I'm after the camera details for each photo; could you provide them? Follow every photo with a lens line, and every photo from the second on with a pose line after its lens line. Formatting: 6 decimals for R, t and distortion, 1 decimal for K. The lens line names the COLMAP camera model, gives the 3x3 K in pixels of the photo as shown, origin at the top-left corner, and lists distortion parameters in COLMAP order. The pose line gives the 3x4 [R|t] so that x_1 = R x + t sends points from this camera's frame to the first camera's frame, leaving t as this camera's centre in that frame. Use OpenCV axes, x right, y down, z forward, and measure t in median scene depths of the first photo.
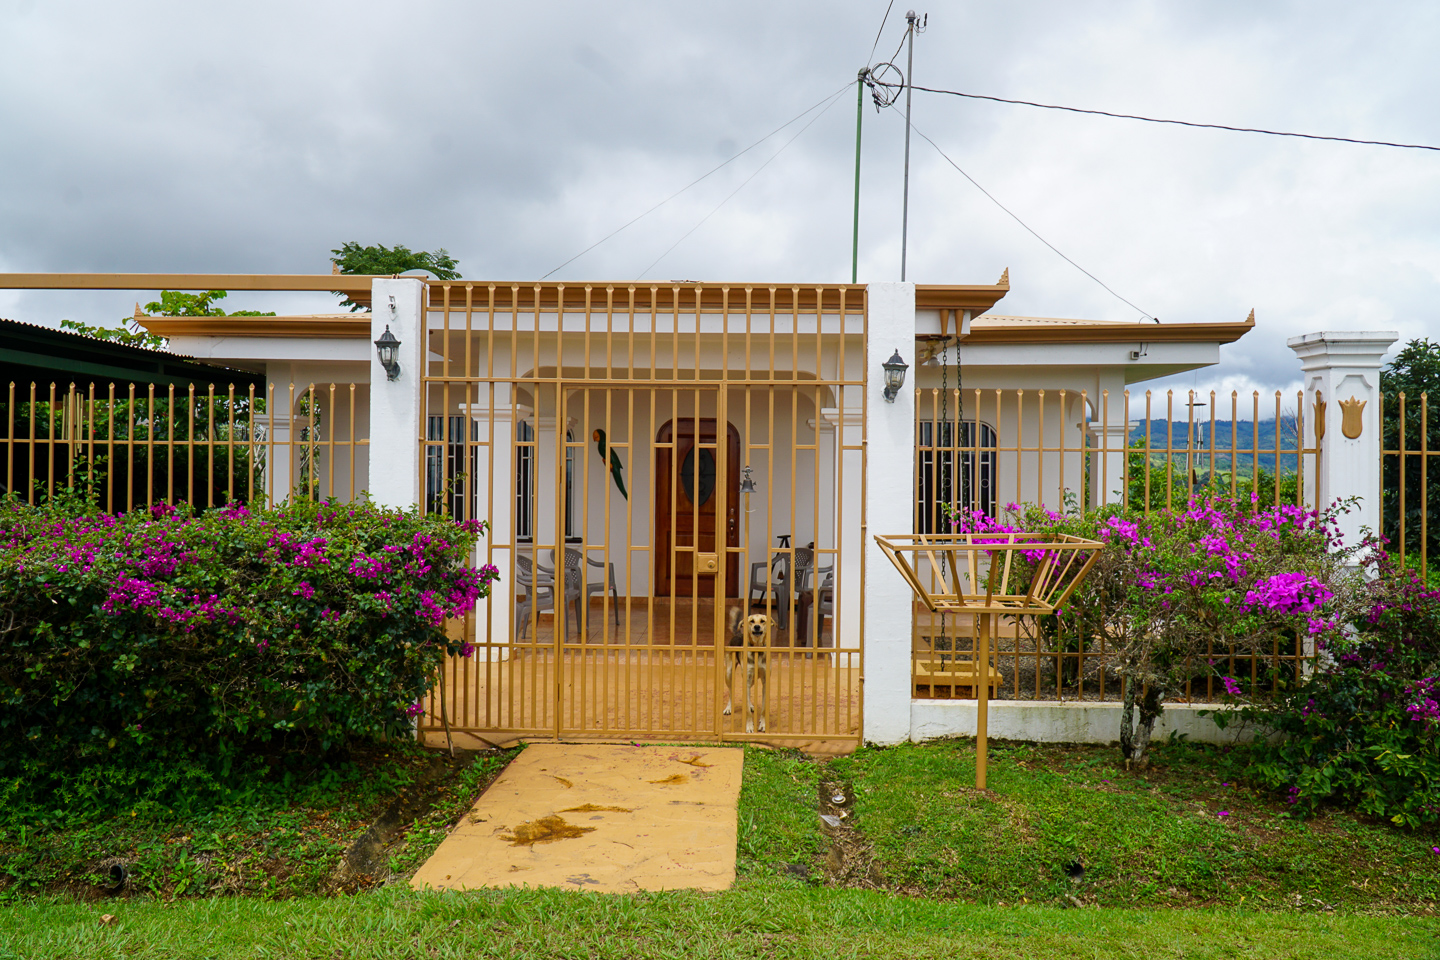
lens RADIAL K [[1153.0, 0, 712.5], [0, 1153.0, 472.4], [0, 0, 1]] dist [0.011007, -0.029656]
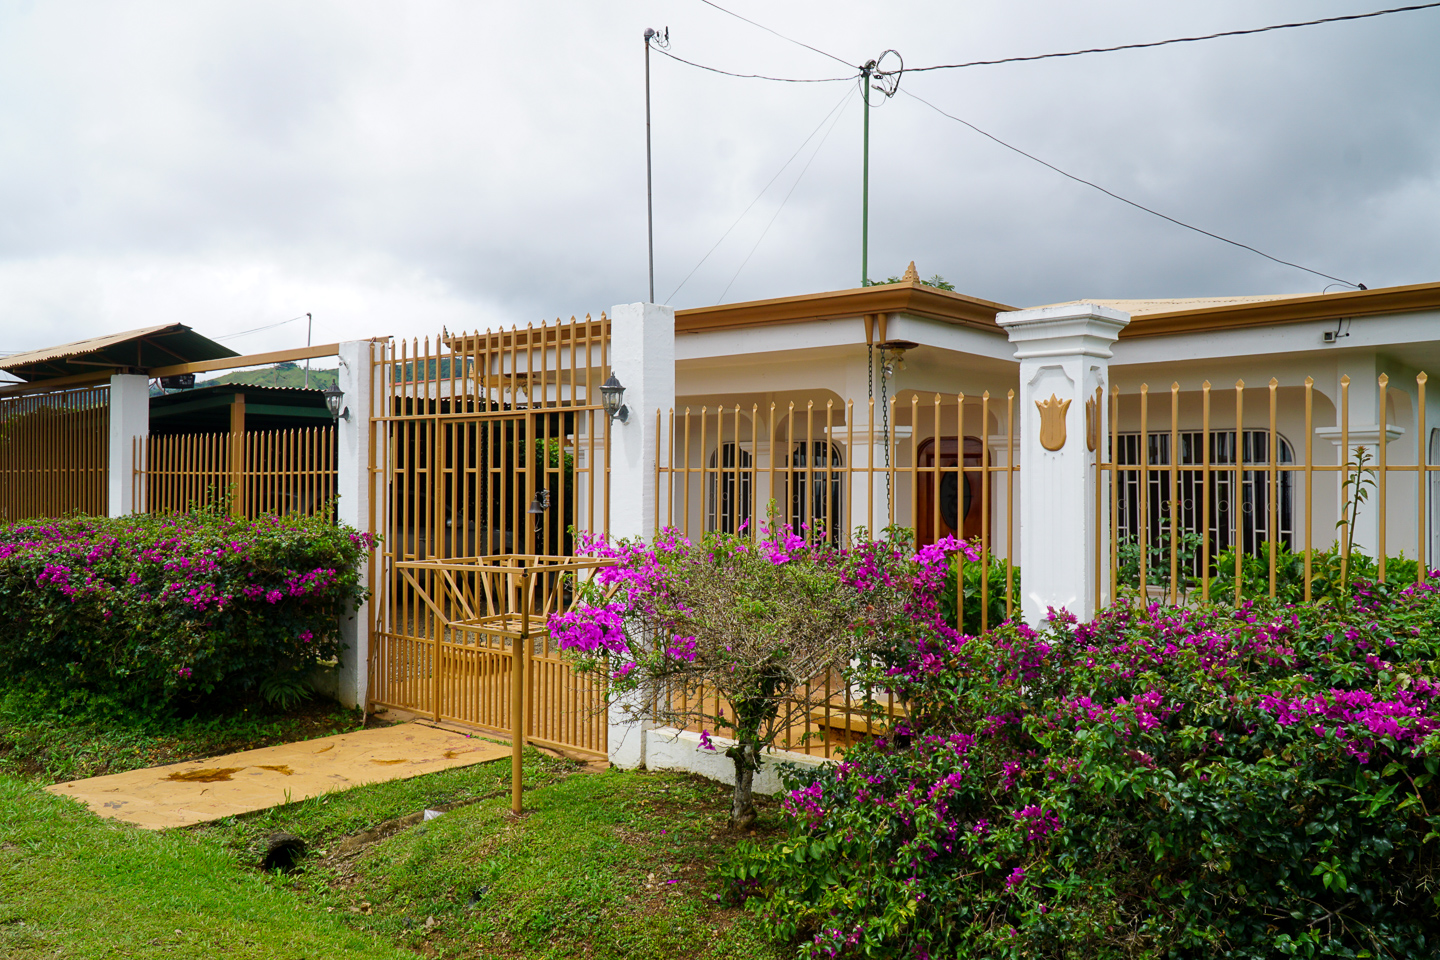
lens RADIAL K [[1153.0, 0, 711.9], [0, 1153.0, 479.9], [0, 0, 1]] dist [0.011007, -0.029656]
pose [[0.776143, -0.008646, -0.630497, 0.593359], [0.001332, 0.999926, -0.012072, -0.000710], [0.630555, 0.008530, 0.776097, 0.191229]]
